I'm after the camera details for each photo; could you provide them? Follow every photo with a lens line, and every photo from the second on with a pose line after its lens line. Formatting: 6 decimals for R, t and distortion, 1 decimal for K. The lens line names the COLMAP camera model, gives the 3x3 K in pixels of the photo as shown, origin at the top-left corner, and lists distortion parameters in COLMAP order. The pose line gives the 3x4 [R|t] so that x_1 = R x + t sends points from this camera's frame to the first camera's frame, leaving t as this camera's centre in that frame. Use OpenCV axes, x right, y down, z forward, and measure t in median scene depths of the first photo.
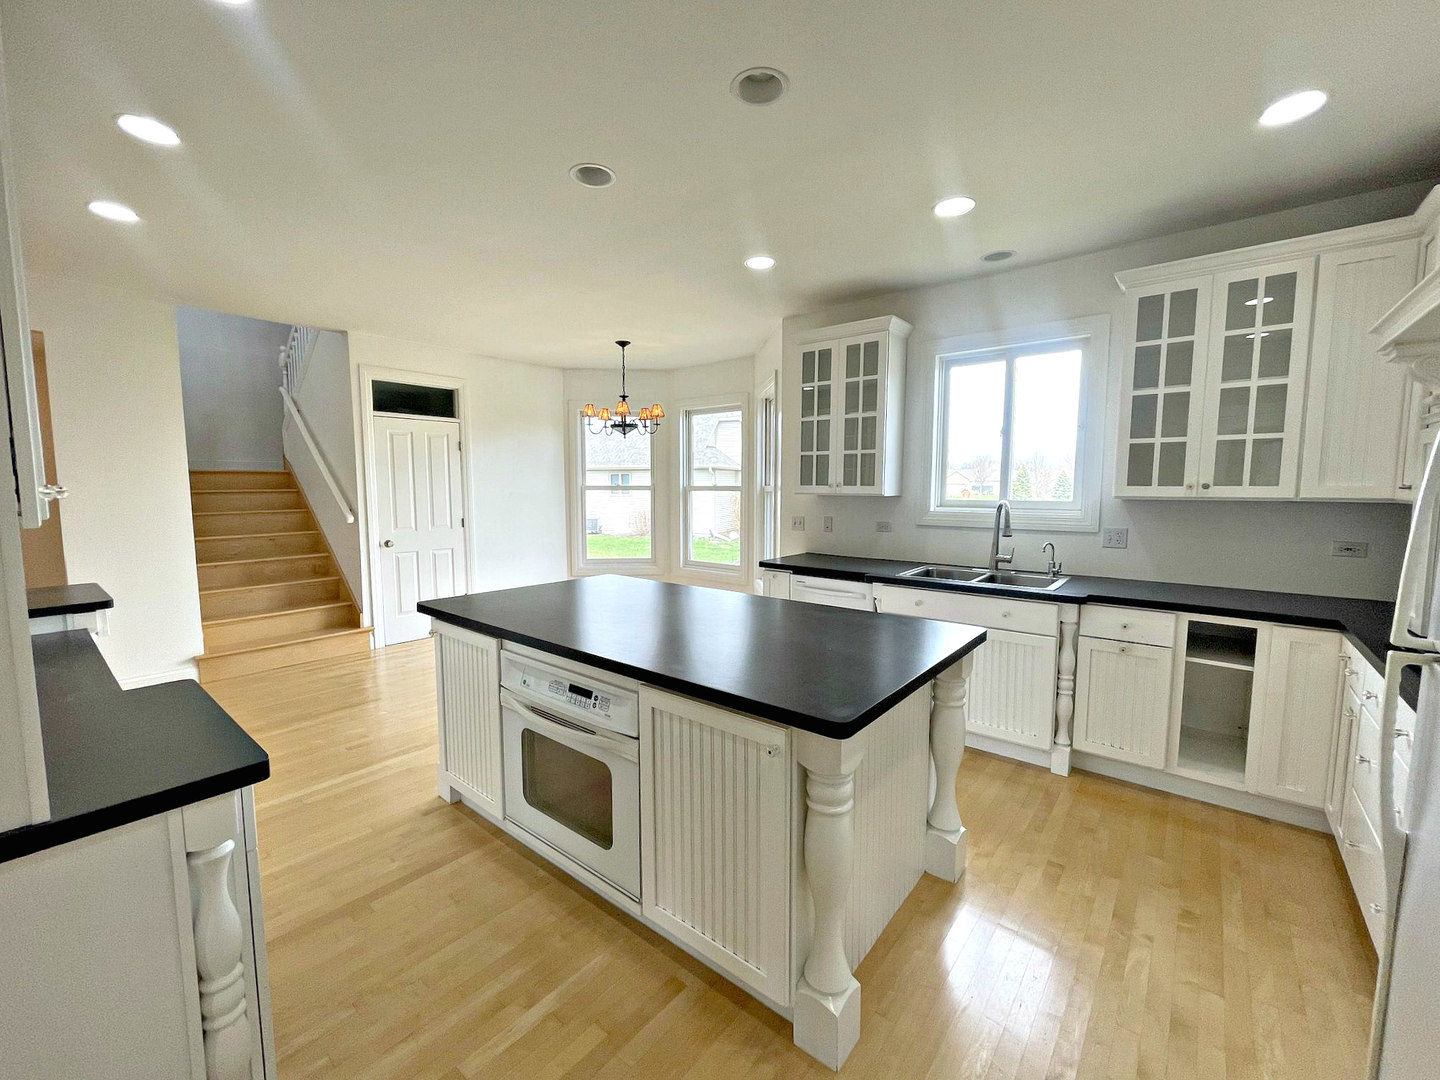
lens RADIAL K [[599.0, 0, 720.2], [0, 599.0, 548.2], [0, 0, 1]] dist [-0.002794, -0.000395]
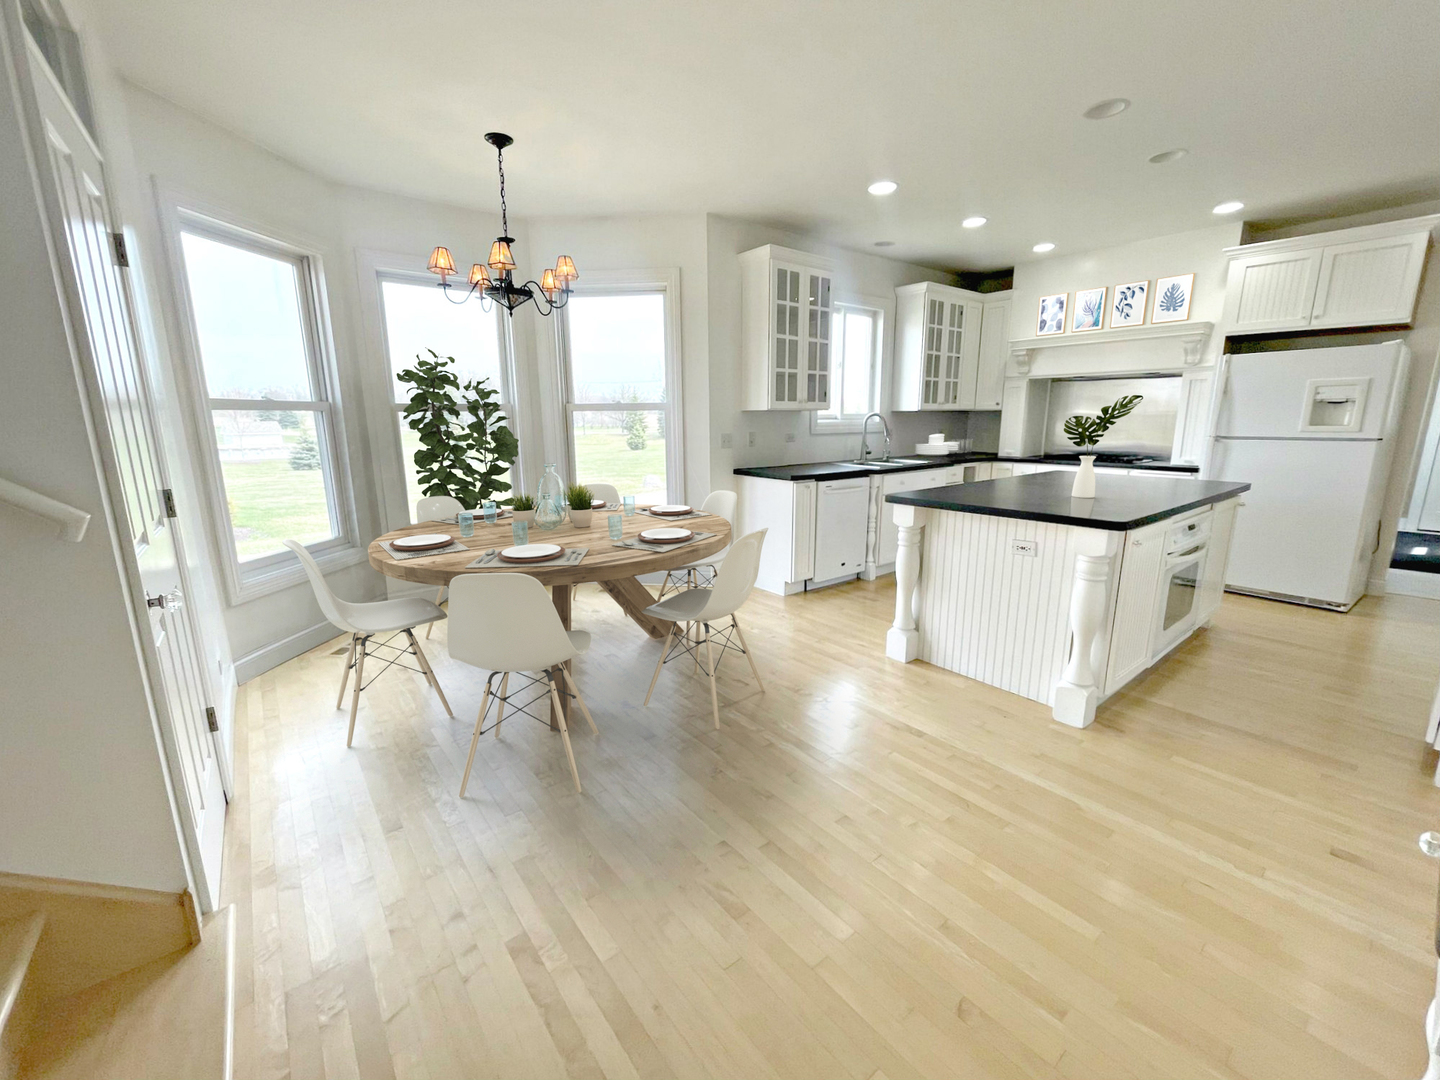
lens RADIAL K [[582.3, 0, 727.7], [0, 582.3, 538.6], [0, 0, 1]] dist [-0.005818, 0.000464]
pose [[0.195537, -0.208361, 0.958306, -0.965331], [0.103156, 0.976118, 0.191186, -0.078205], [-0.975256, 0.061471, 0.212361, 0.940801]]
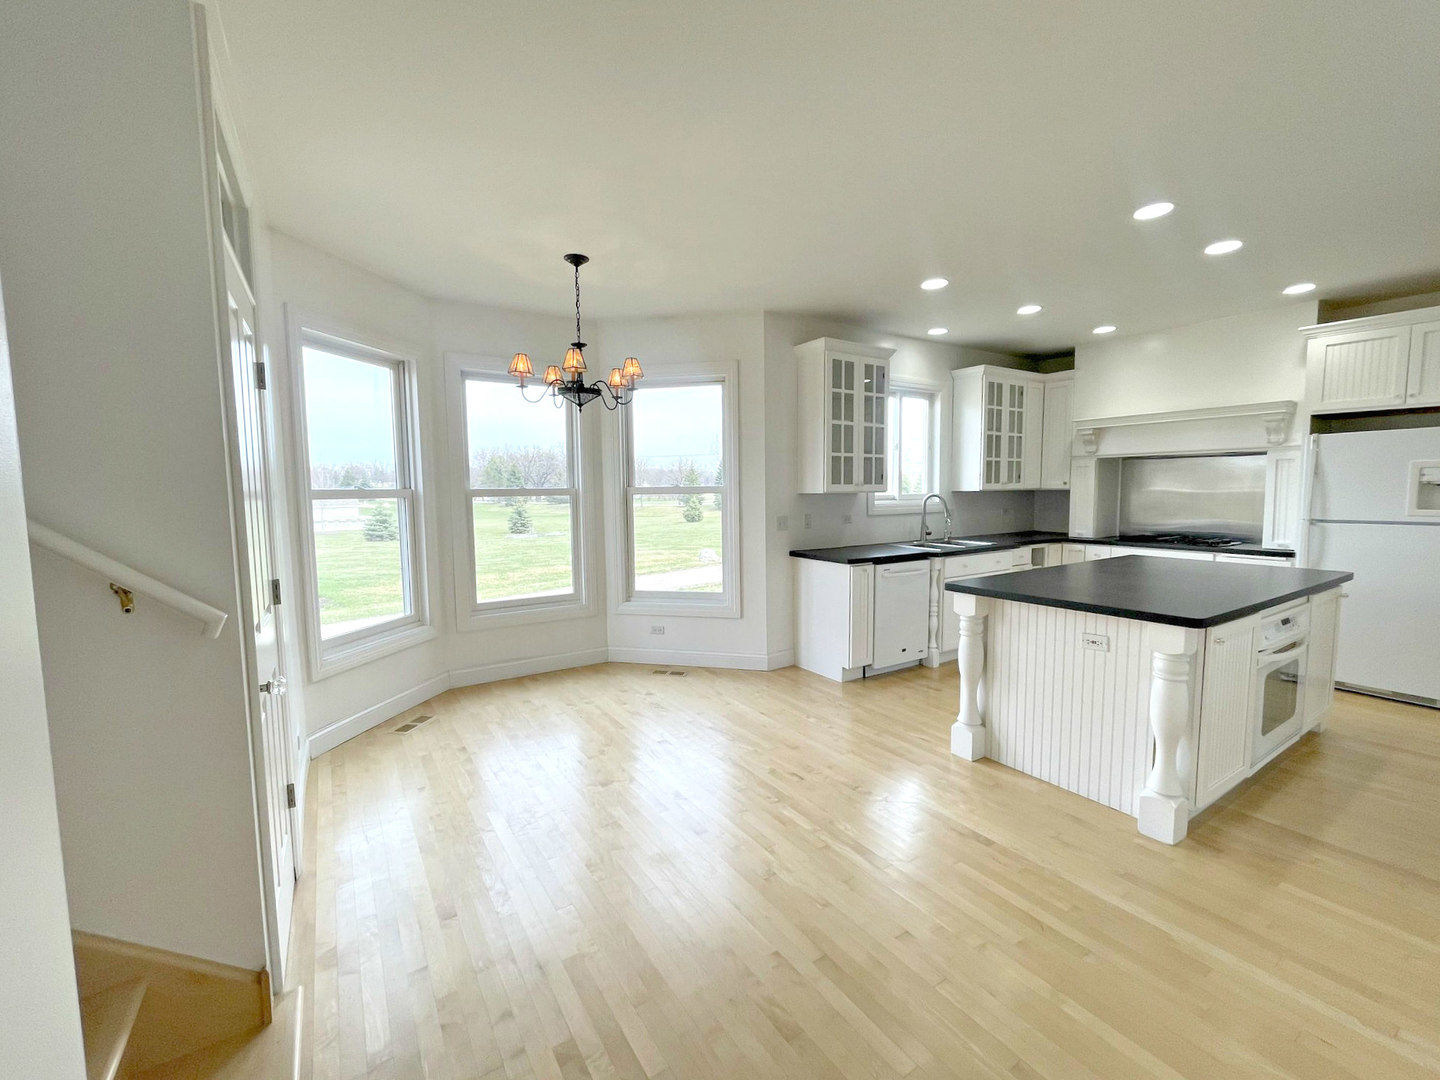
lens RADIAL K [[599.0, 0, 726.6], [0, 599.0, 540.7], [0, 0, 1]] dist [-0.002794, -0.000395]
pose [[0.289280, -0.092818, 0.952734, -0.990556], [0.108438, 0.992059, 0.063724, -0.100325], [-0.951083, 0.084878, 0.297048, 0.930578]]
